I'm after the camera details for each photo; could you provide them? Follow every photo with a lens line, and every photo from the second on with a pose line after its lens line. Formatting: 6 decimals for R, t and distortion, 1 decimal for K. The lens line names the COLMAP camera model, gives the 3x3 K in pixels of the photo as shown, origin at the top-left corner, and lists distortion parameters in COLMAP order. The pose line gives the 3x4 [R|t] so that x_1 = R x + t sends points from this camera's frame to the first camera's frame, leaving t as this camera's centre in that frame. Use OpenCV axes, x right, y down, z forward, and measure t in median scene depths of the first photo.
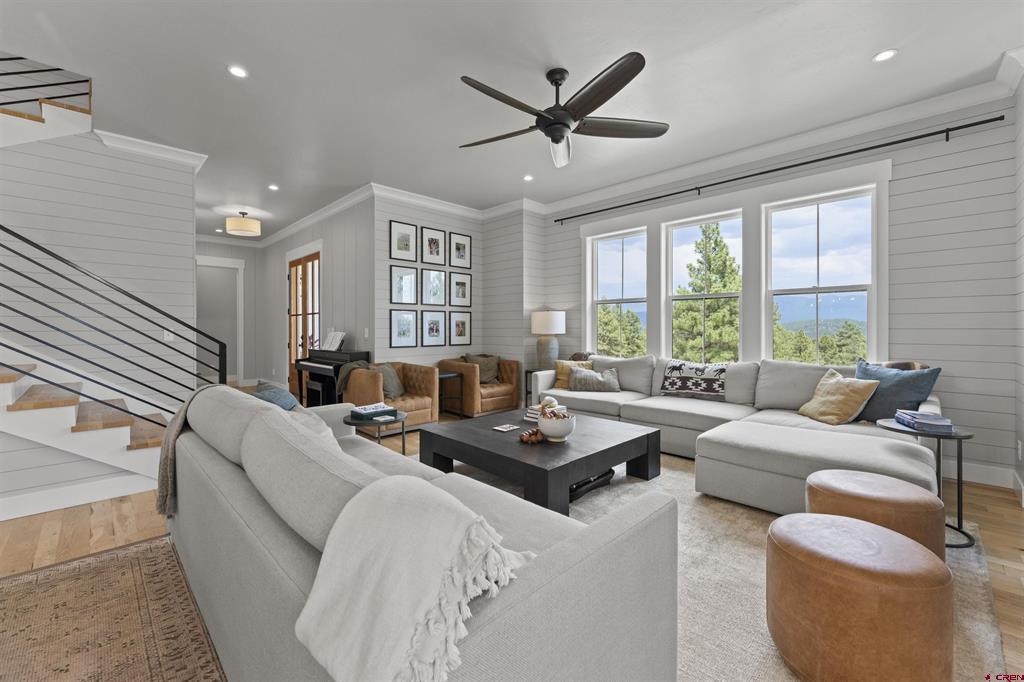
lens RADIAL K [[414.5, 0, 508.9], [0, 414.5, 330.2], [0, 0, 1]] dist [-0.006820, -0.000059]
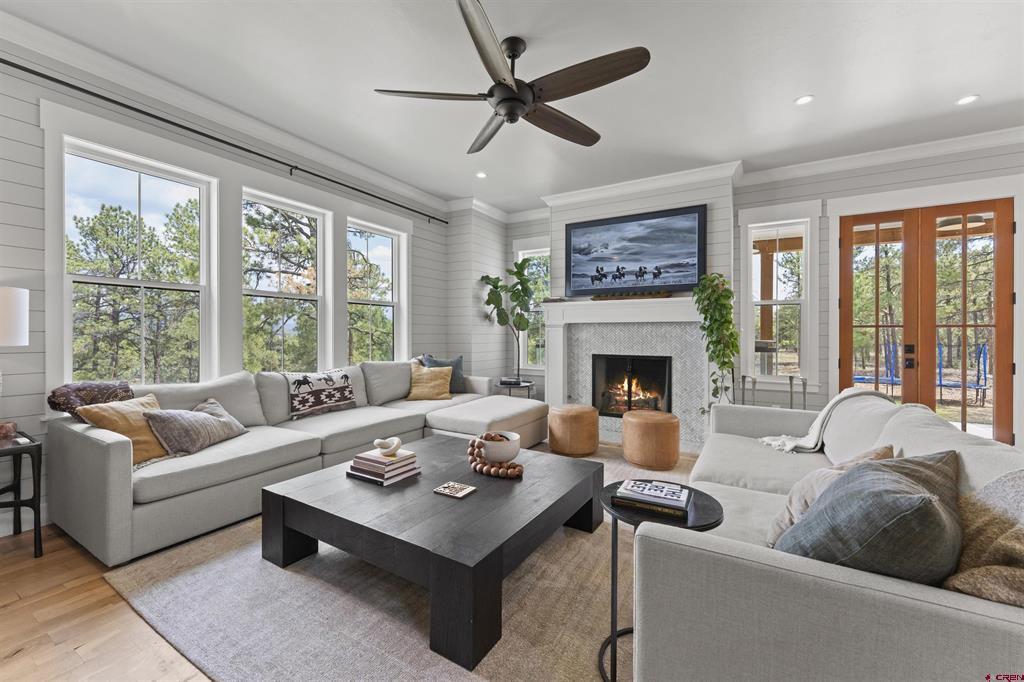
lens RADIAL K [[413.5, 0, 511.7], [0, 413.5, 338.2], [0, 0, 1]] dist [-0.001878, -0.000496]
pose [[-0.251526, -0.007358, 0.967823, -0.513751], [0.001932, 0.999965, 0.008105, -0.000435], [-0.967849, 0.003909, -0.251503, 0.852566]]
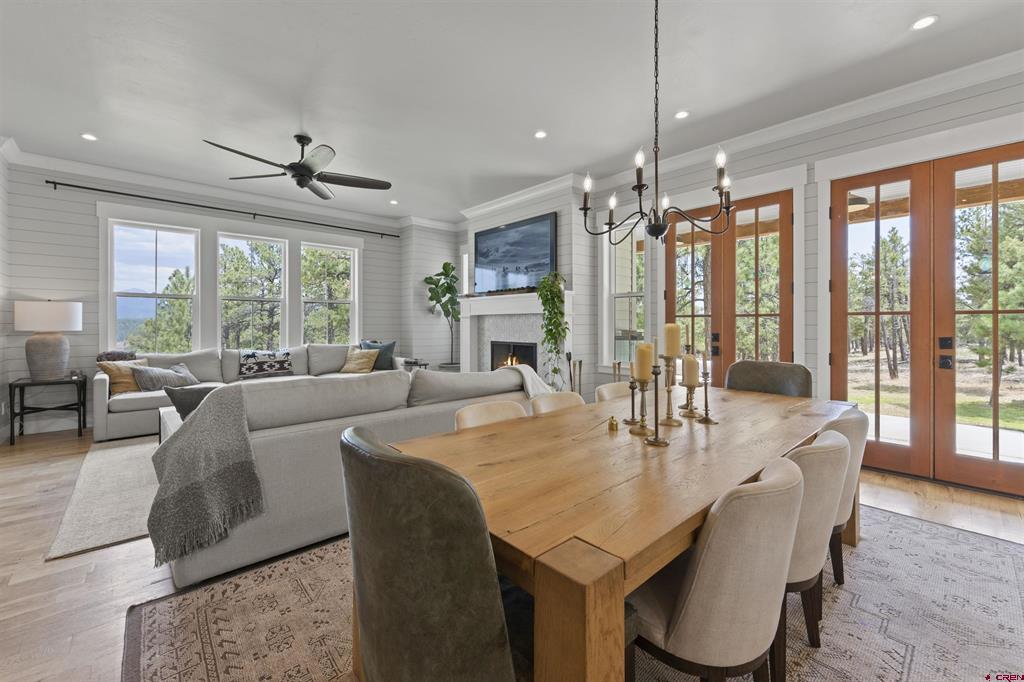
lens RADIAL K [[417.9, 0, 509.0], [0, 417.9, 324.8], [0, 0, 1]] dist [-0.000326, 0.000048]
pose [[0.044010, 0.000209, 0.999031, -0.863239], [0.004358, 0.999990, -0.000401, 0.001815], [-0.999022, 0.004371, 0.044008, 0.178468]]
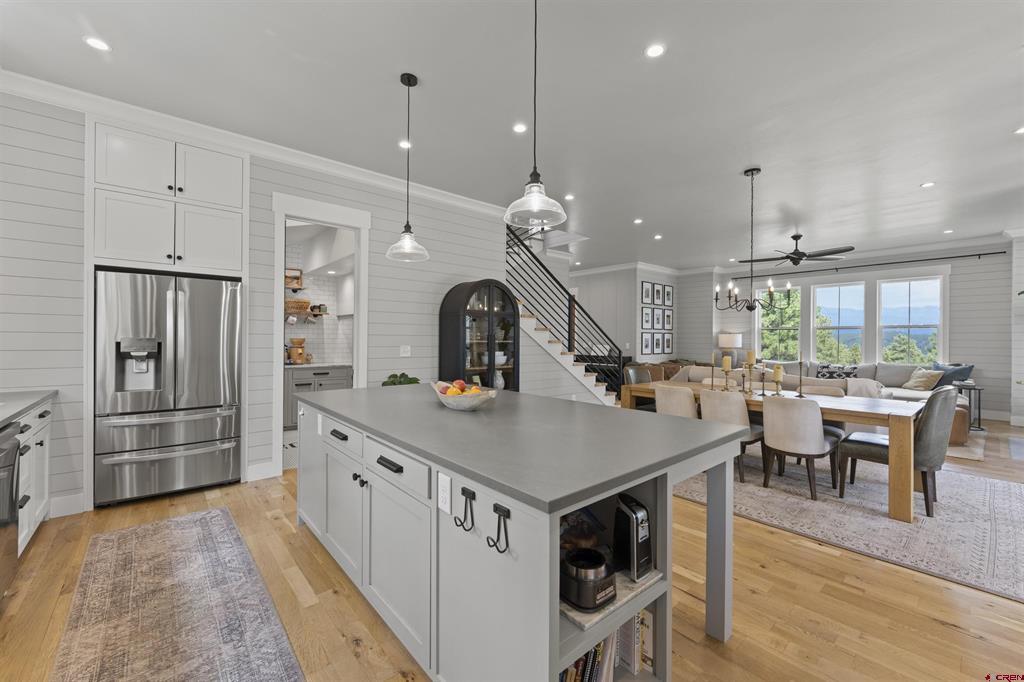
lens RADIAL K [[413.5, 0, 511.7], [0, 413.5, 338.2], [0, 0, 1]] dist [-0.001878, -0.000496]
pose [[0.997758, 0.008131, -0.066424, -0.920679], [-0.008483, 0.999951, -0.005023, -0.016236], [0.066380, 0.005575, 0.997779, -0.985855]]
